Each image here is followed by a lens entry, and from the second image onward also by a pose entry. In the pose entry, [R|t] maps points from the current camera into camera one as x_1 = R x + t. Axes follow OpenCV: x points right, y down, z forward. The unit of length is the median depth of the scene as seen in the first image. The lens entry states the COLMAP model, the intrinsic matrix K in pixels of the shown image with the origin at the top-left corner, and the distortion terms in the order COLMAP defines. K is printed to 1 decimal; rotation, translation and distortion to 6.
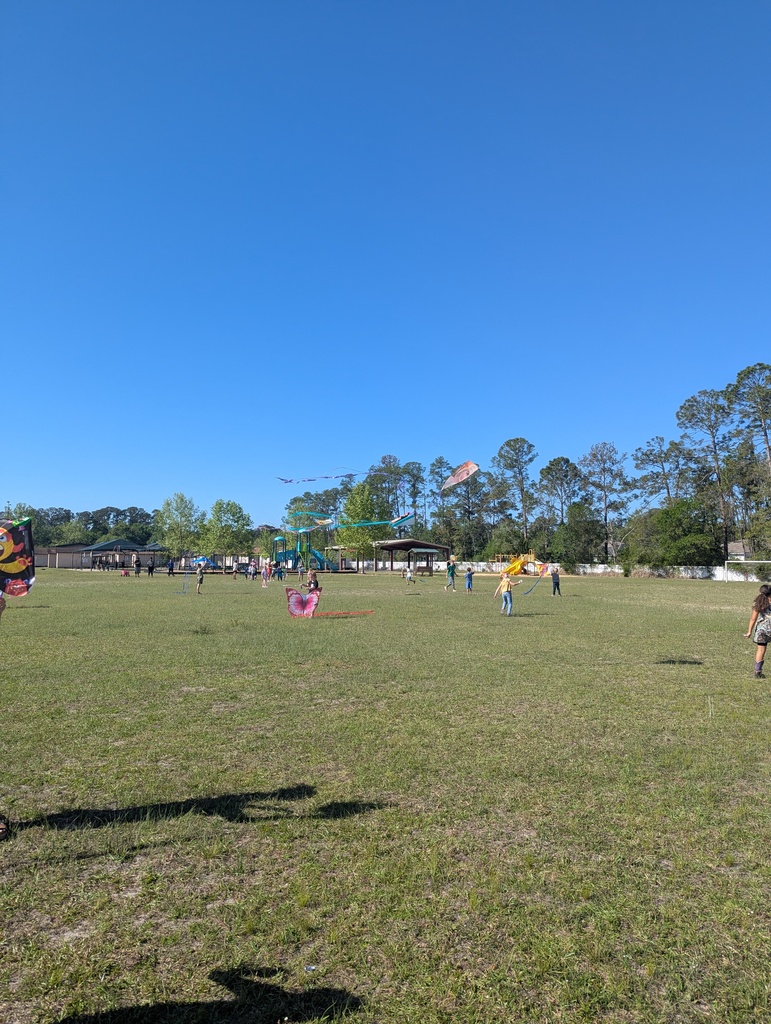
lens RADIAL K [[706.1, 0, 380.5], [0, 706.1, 510.7], [0, 0, 1]] dist [0.034263, -0.001447]
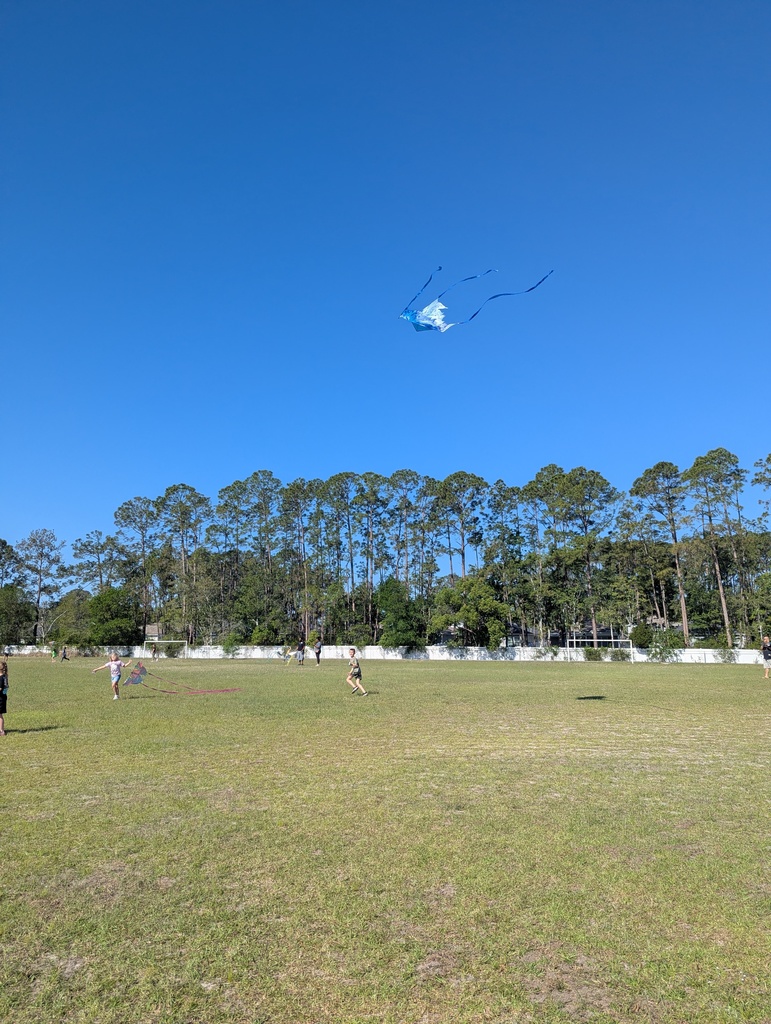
lens RADIAL K [[706.1, 0, 383.2], [0, 706.1, 510.4], [0, 0, 1]] dist [0.034263, -0.001447]
pose [[0.707439, 0.124838, 0.695662, -0.079683], [-0.047591, 0.990457, -0.129343, -0.011070], [-0.705171, 0.058395, 0.706629, -0.128610]]
